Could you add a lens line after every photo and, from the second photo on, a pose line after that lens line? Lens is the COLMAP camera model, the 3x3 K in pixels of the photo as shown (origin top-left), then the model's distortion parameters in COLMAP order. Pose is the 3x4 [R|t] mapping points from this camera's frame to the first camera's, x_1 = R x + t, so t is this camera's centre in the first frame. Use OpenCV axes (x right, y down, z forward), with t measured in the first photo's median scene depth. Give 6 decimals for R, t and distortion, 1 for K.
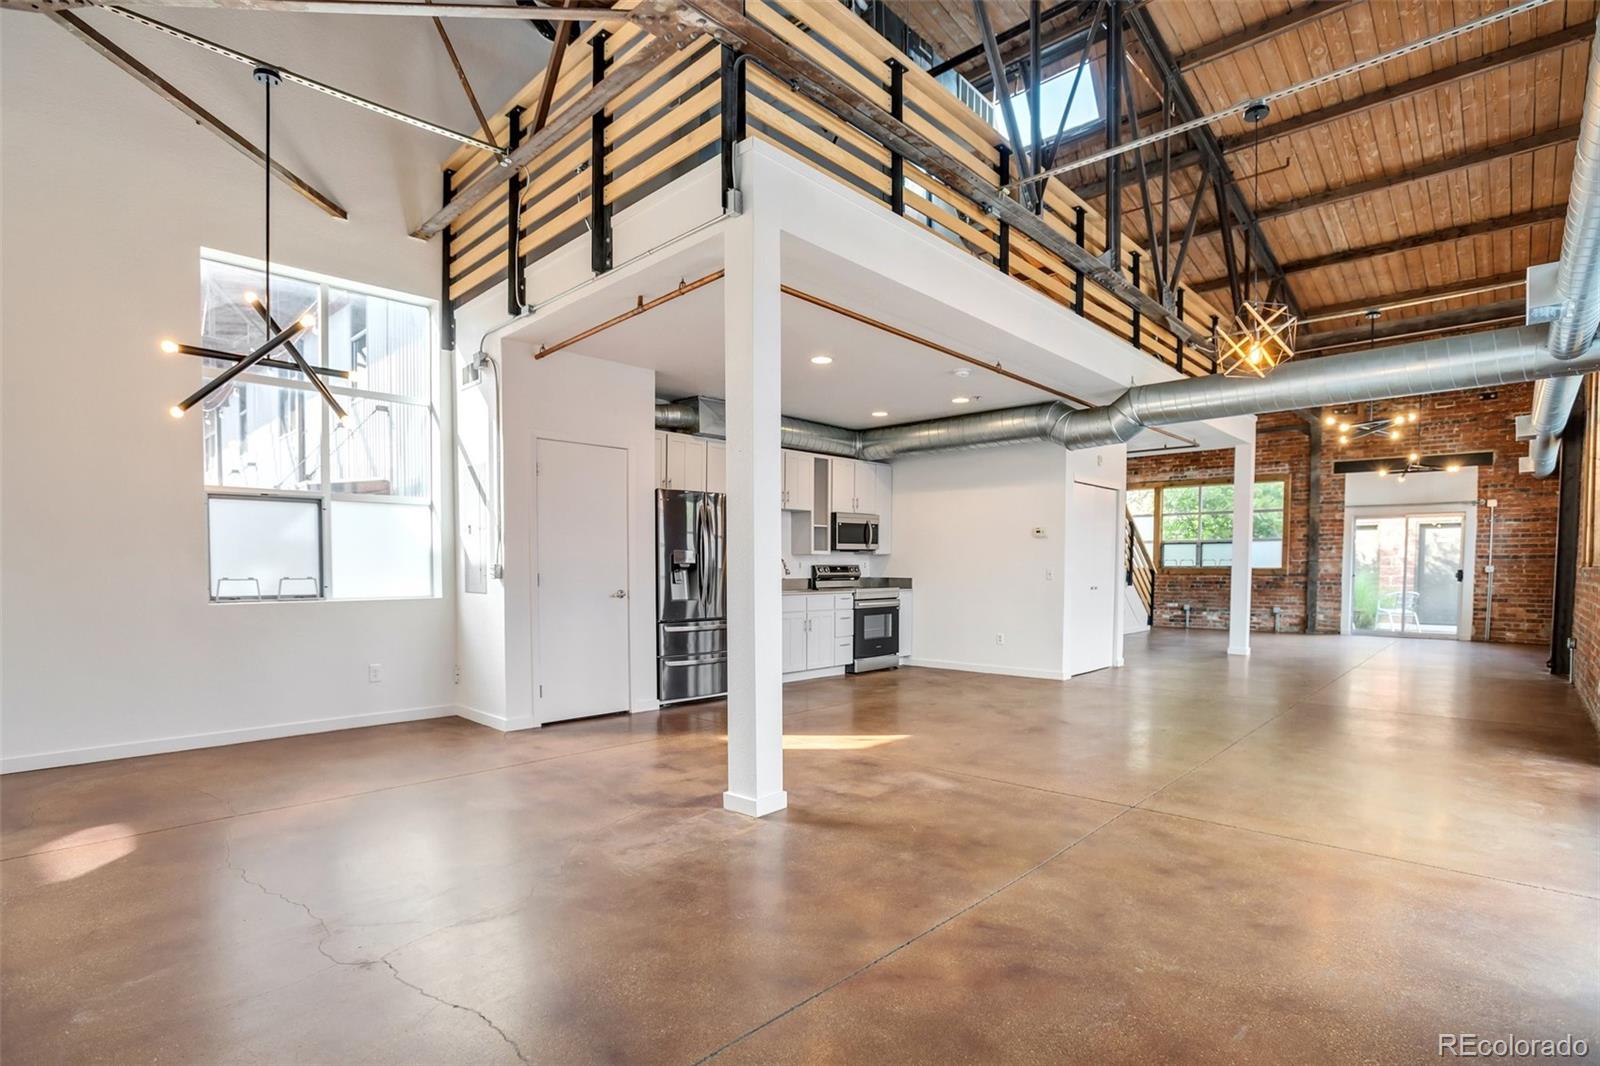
lens RADIAL K [[755.7, 0, 832.3], [0, 755.7, 567.0], [0, 0, 1]] dist [-0.001549, 0.000228]
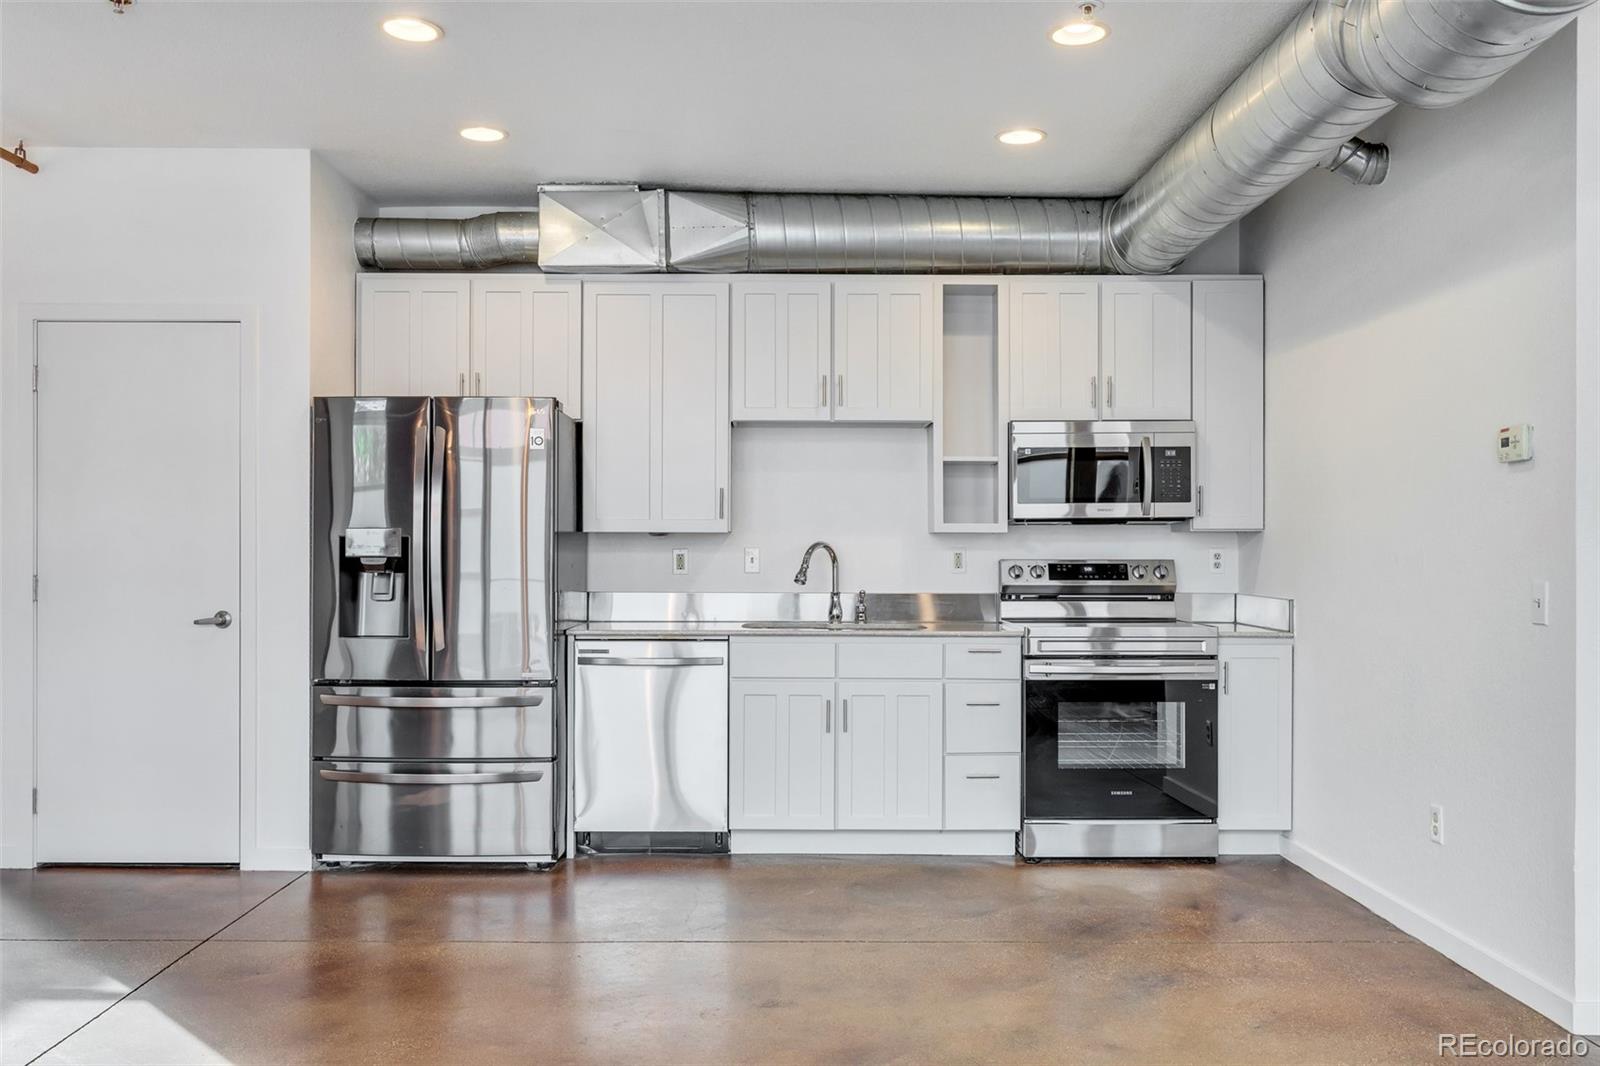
lens RADIAL K [[1346.4, 0, 749.9], [0, 1346.4, 543.2], [0, 0, 1]] dist [-0.003664, 0.002362]
pose [[0.653990, 0.002149, -0.756500, 0.571444], [-0.003460, 0.999994, -0.000150, -0.014449], [0.756496, 0.002716, 0.653993, 0.621108]]
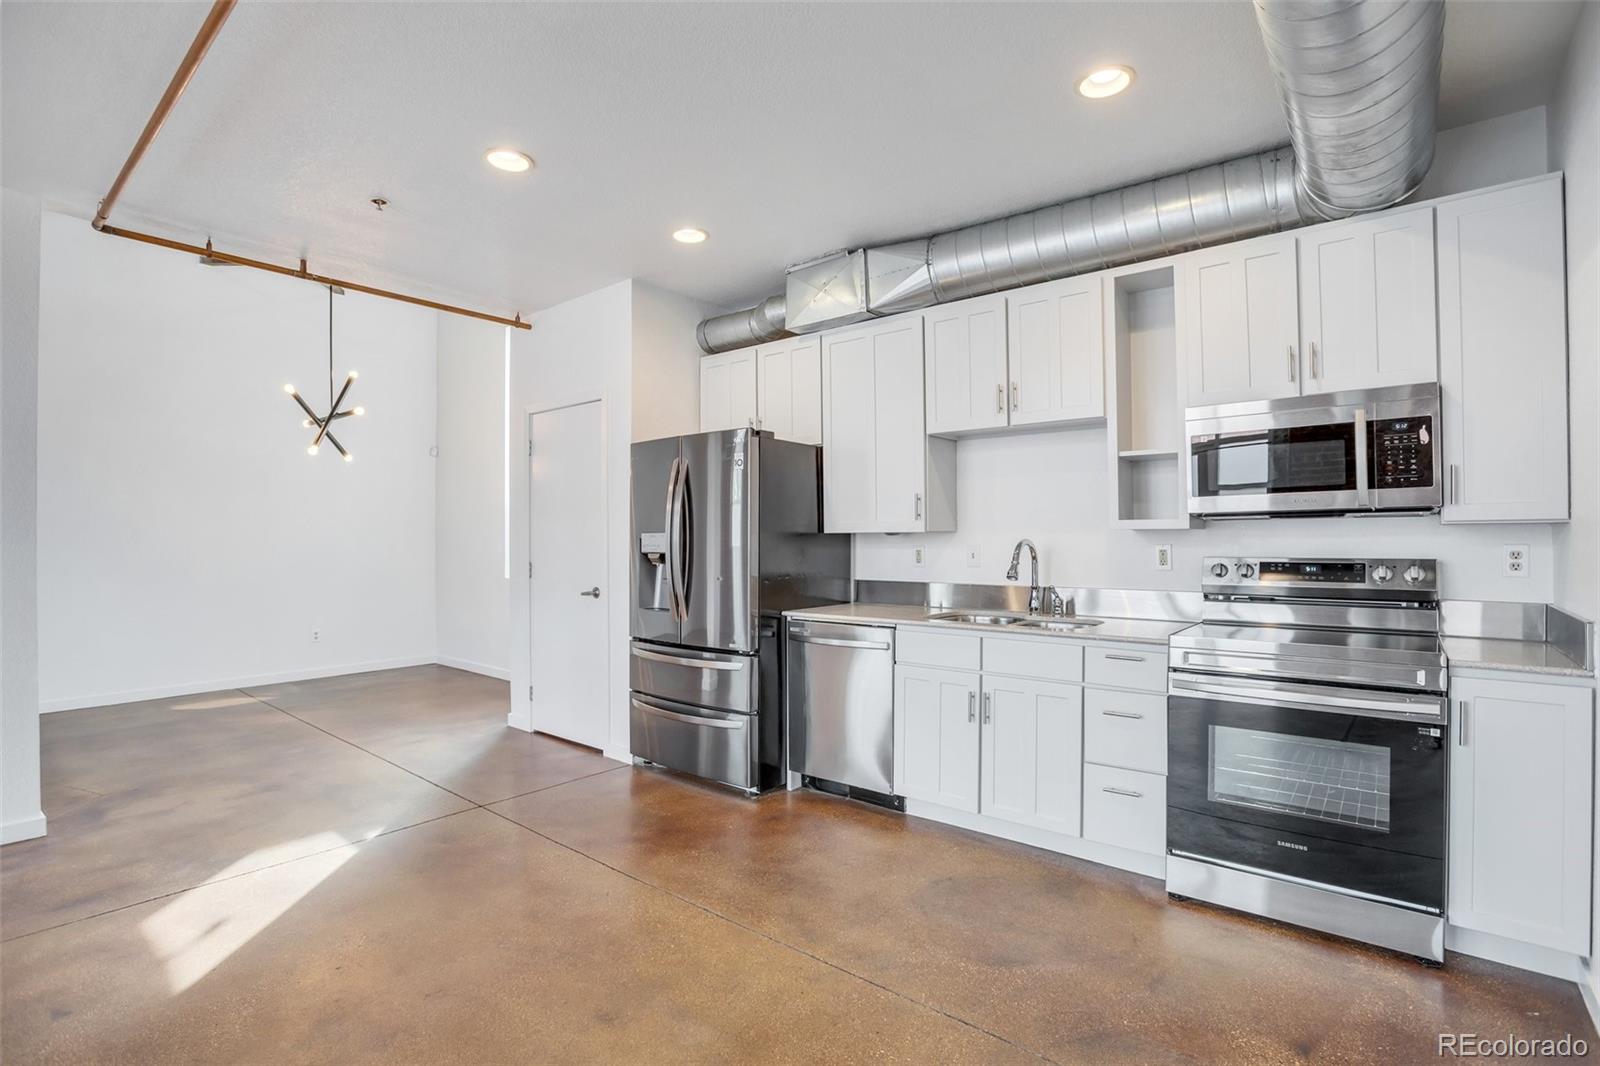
lens RADIAL K [[752.2, 0, 800.0], [0, 752.2, 533.0], [0, 0, 1]] dist [-0.028275, 0.000490]
pose [[0.032088, -0.001439, -0.999484, 0.458467], [0.008293, 0.999965, -0.001174, -0.021087], [0.999451, -0.008251, 0.032099, 1.080656]]
